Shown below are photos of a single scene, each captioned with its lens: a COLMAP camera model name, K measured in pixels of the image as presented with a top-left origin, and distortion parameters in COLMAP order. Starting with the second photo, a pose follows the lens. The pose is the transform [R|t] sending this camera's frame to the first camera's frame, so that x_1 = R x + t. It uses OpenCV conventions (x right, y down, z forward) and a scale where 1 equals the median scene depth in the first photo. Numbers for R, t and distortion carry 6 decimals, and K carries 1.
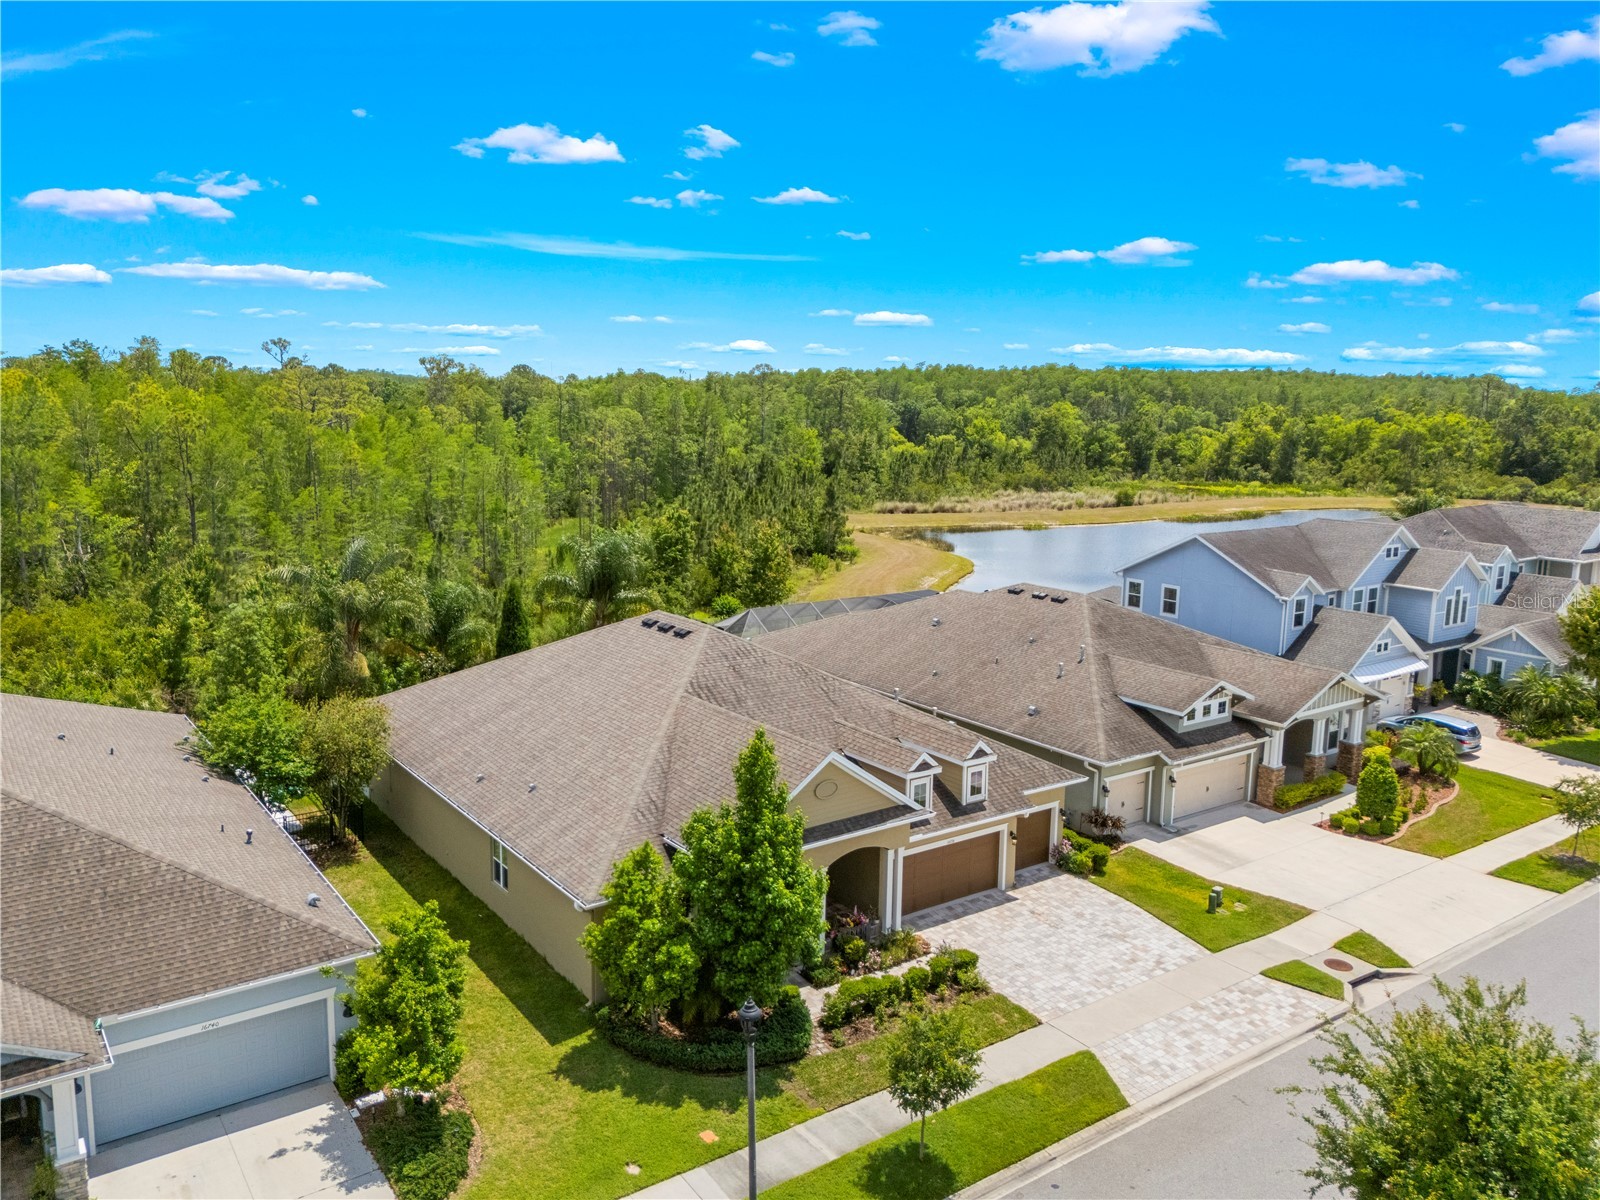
lens RADIAL K [[1214.7, 0, 801.2], [0, 1214.7, 584.9], [0, 0, 1]] dist [0.079158, -0.072057]
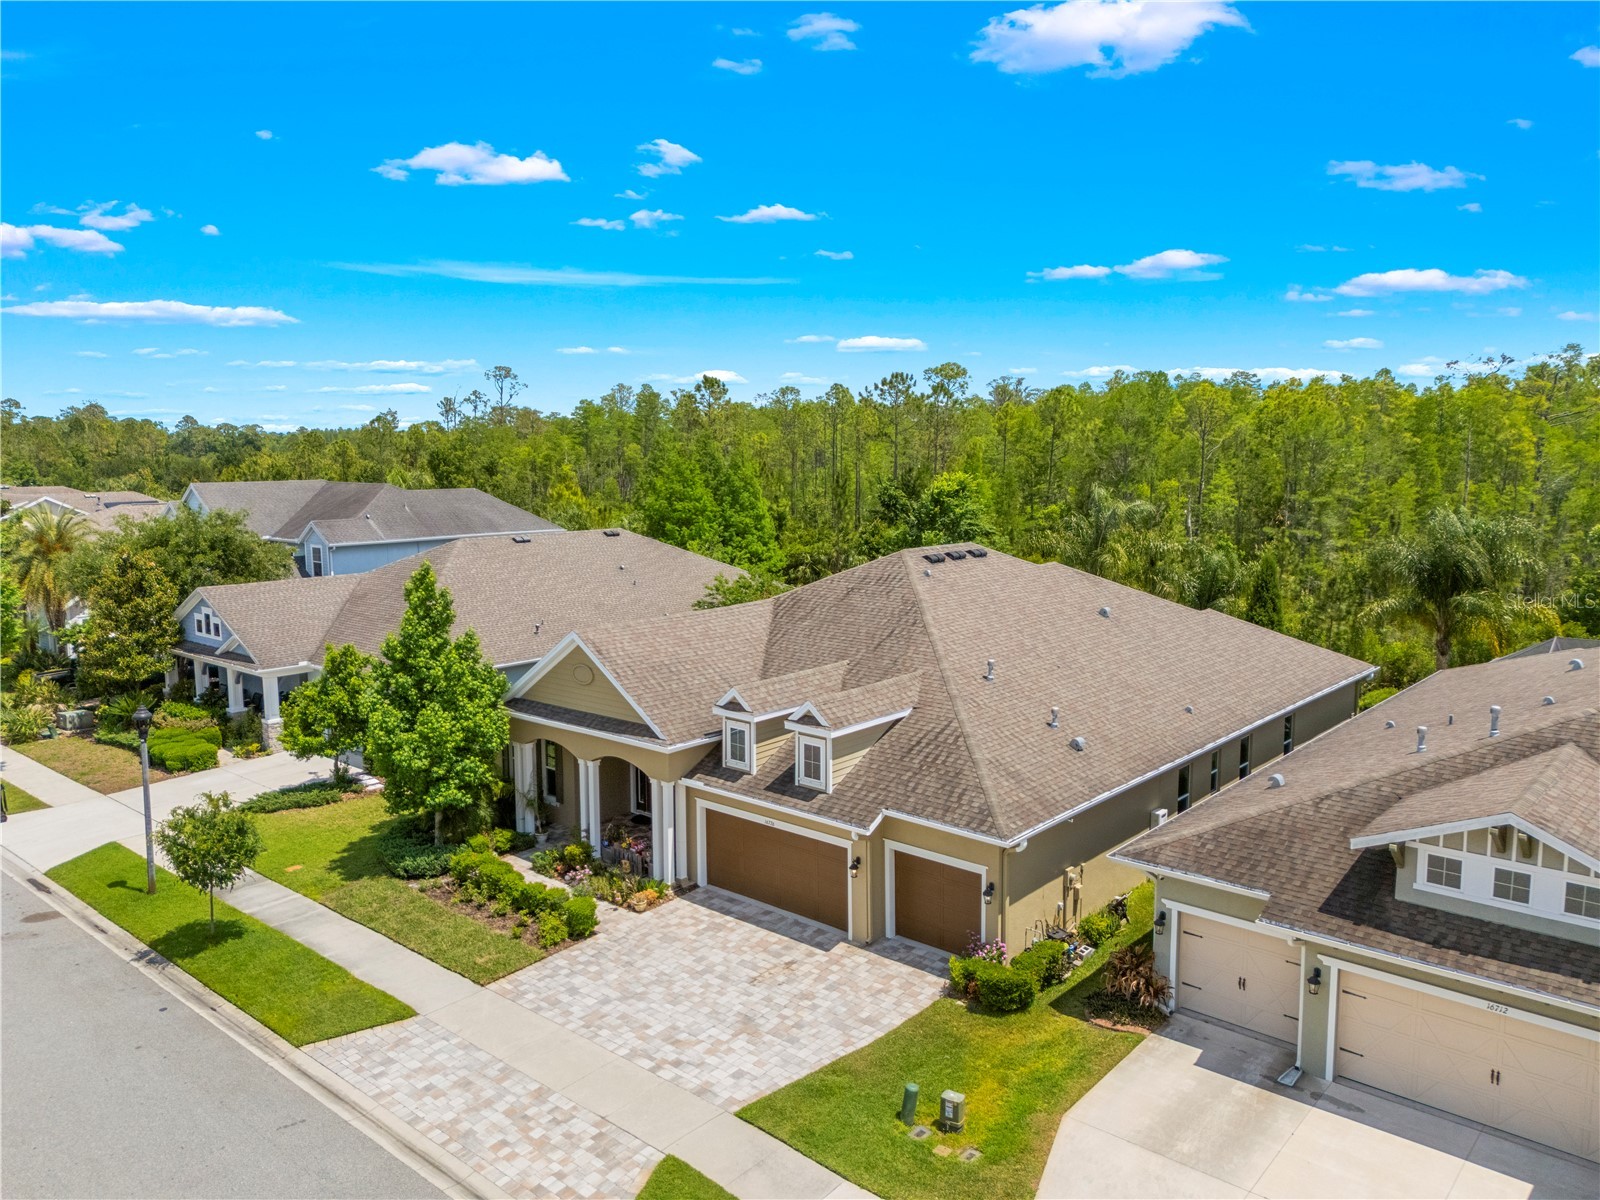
lens RADIAL K [[1180.3, 0, 800.1], [0, 1180.3, 601.7], [0, 0, 1]] dist [0.068817, -0.063038]
pose [[0.220747, 0.111467, -0.968941, 0.762801], [-0.143618, 0.986333, 0.080749, 0.014439], [0.964699, 0.121333, 0.233739, 0.780567]]
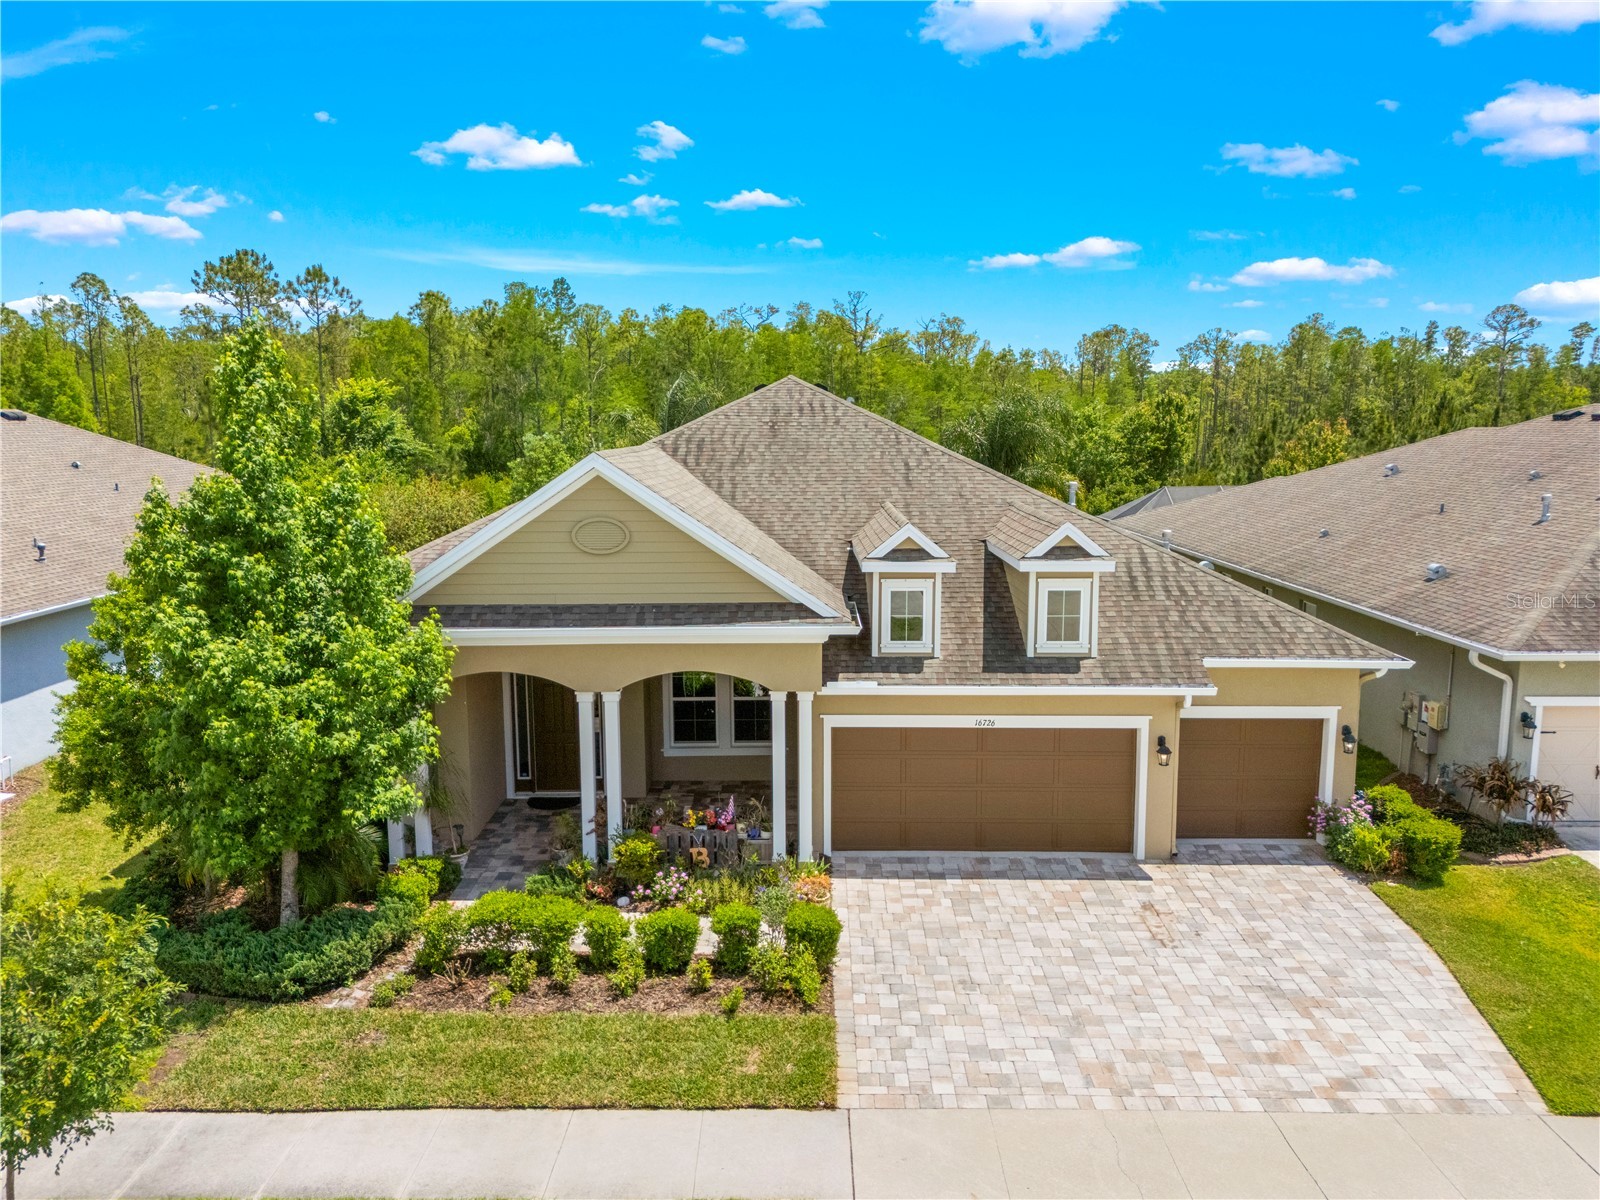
lens RADIAL K [[1180.3, 0, 800.1], [0, 1180.3, 601.7], [0, 0, 1]] dist [0.068817, -0.063038]
pose [[0.806340, 0.070661, -0.587217, 0.316045], [-0.076643, 0.996950, 0.014722, 0.150720], [0.586466, 0.033135, 0.809296, 0.537125]]
